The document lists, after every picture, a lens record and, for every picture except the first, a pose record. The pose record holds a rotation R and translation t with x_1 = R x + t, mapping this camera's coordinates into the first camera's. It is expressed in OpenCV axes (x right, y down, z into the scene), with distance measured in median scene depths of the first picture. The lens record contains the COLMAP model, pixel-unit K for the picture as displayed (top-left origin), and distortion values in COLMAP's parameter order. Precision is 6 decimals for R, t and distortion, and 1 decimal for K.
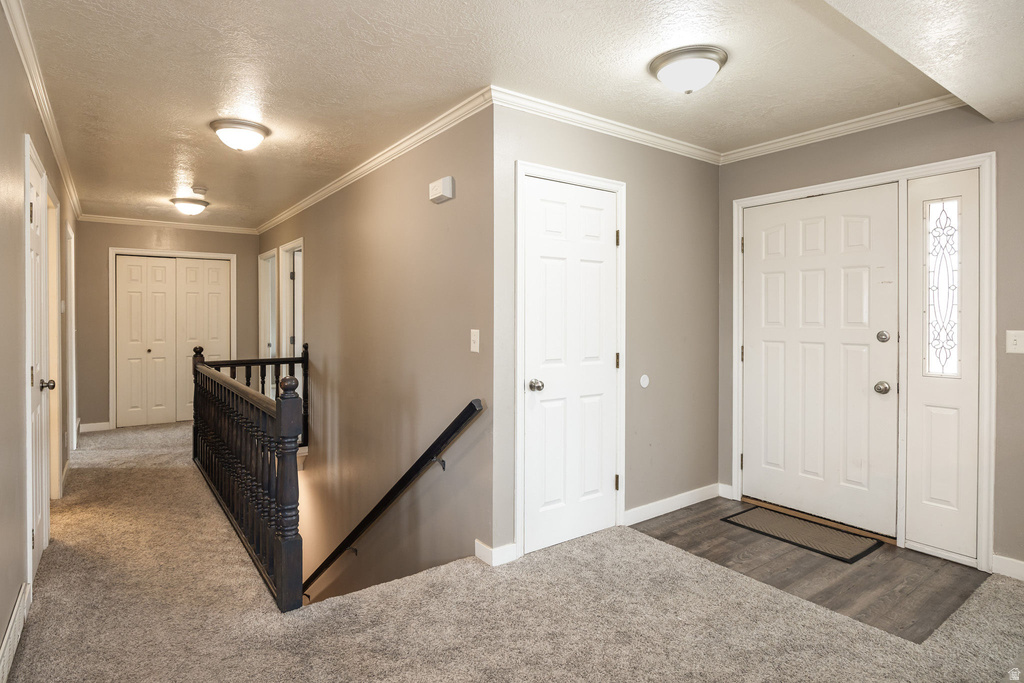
lens RADIAL K [[554.6, 0, 476.7], [0, 554.6, 321.2], [0, 0, 1]] dist [-0.001606, -0.000138]
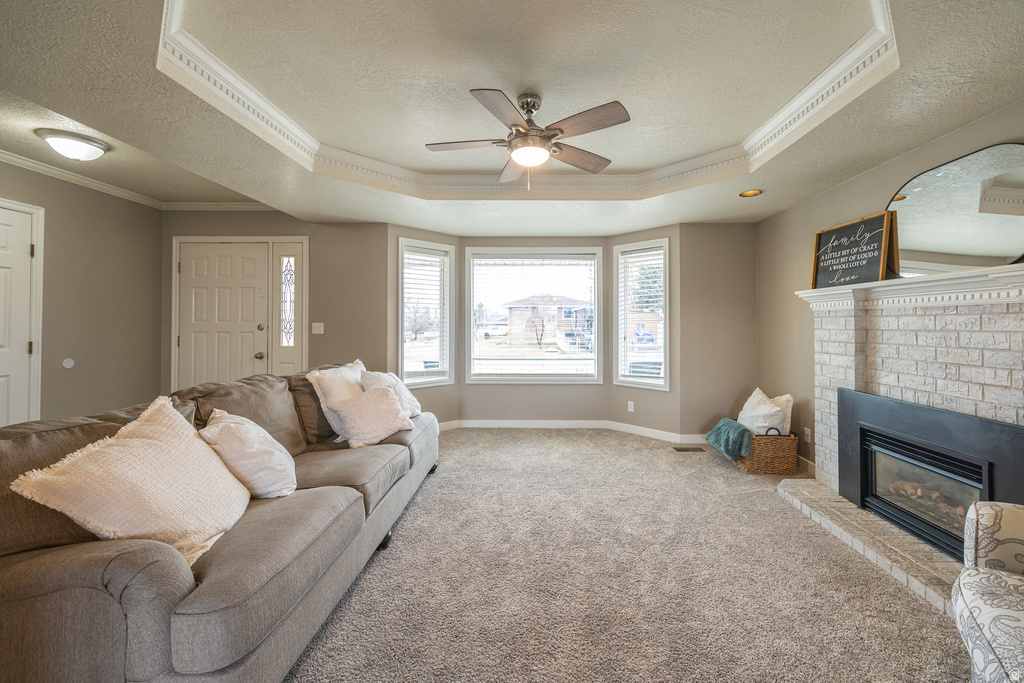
lens RADIAL K [[413.0, 0, 547.6], [0, 413.0, 319.2], [0, 0, 1]] dist [-0.004078, 0.000265]
pose [[0.558961, 0.011207, 0.829118, 0.152227], [0.003975, 0.999861, -0.016195, 0.027860], [-0.829185, 0.012348, 0.558839, -0.541330]]
